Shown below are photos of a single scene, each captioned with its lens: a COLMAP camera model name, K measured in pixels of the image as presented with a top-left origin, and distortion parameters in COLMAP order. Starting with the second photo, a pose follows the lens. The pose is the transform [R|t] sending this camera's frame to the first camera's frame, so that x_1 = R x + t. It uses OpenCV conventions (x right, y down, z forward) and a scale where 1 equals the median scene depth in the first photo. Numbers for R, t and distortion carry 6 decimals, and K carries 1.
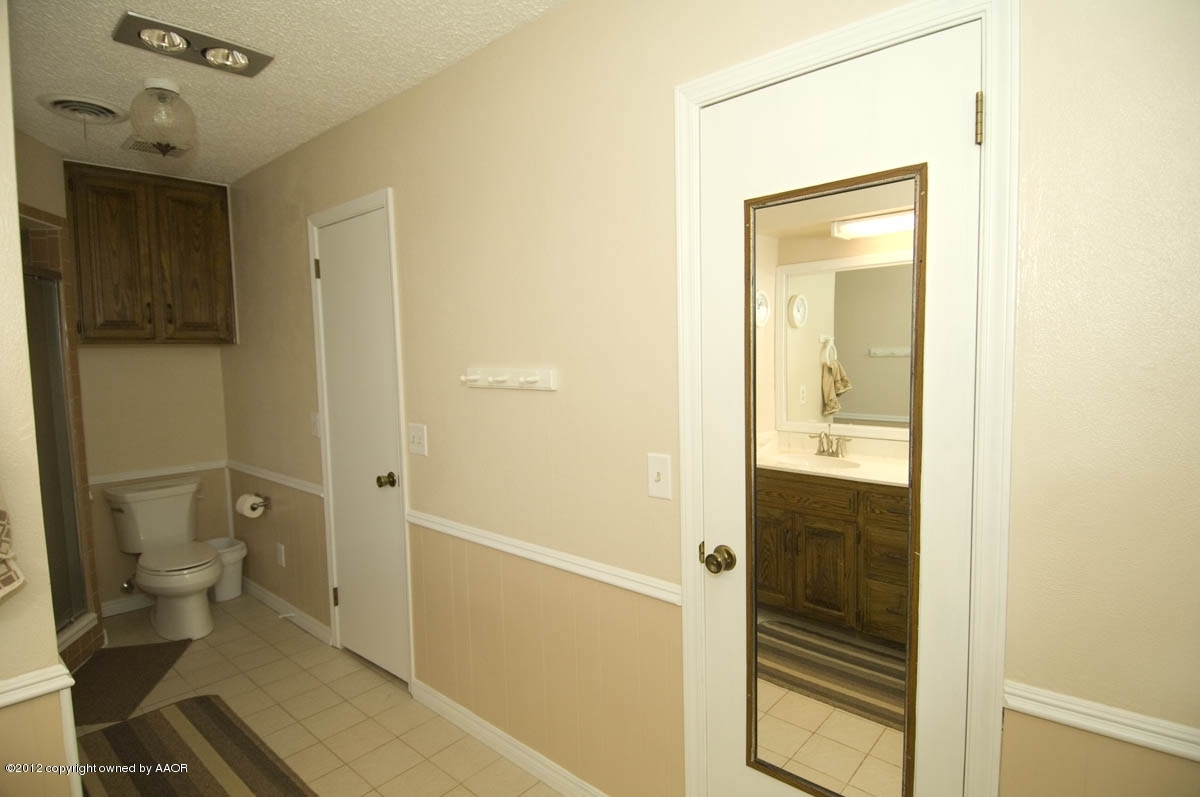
lens RADIAL K [[617.1, 0, 604.0], [0, 617.1, 402.7], [0, 0, 1]] dist [0.048353, -0.053622]
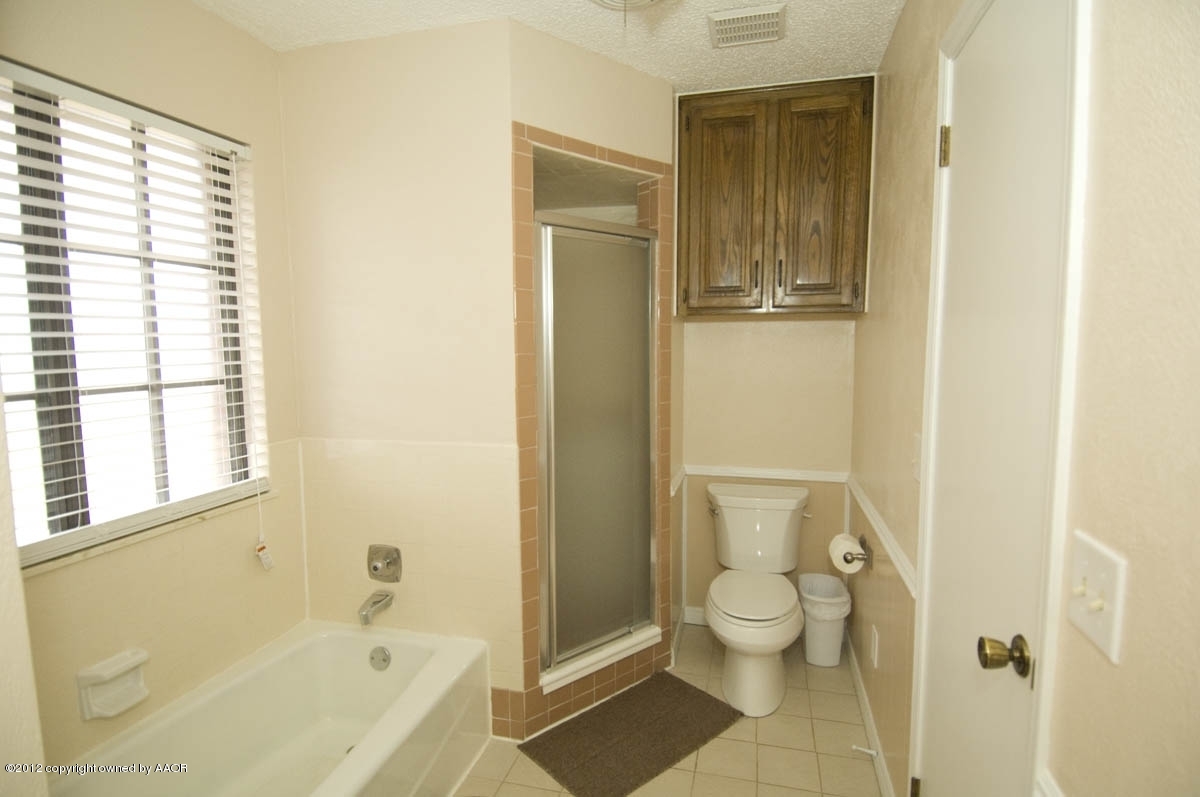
lens RADIAL K [[617.1, 0, 604.0], [0, 617.1, 402.7], [0, 0, 1]] dist [0.048353, -0.053622]
pose [[0.447297, 0.101312, -0.888629, -0.115741], [-0.072520, 0.994400, 0.076867, -0.031123], [0.891441, 0.030061, 0.452139, 0.504141]]
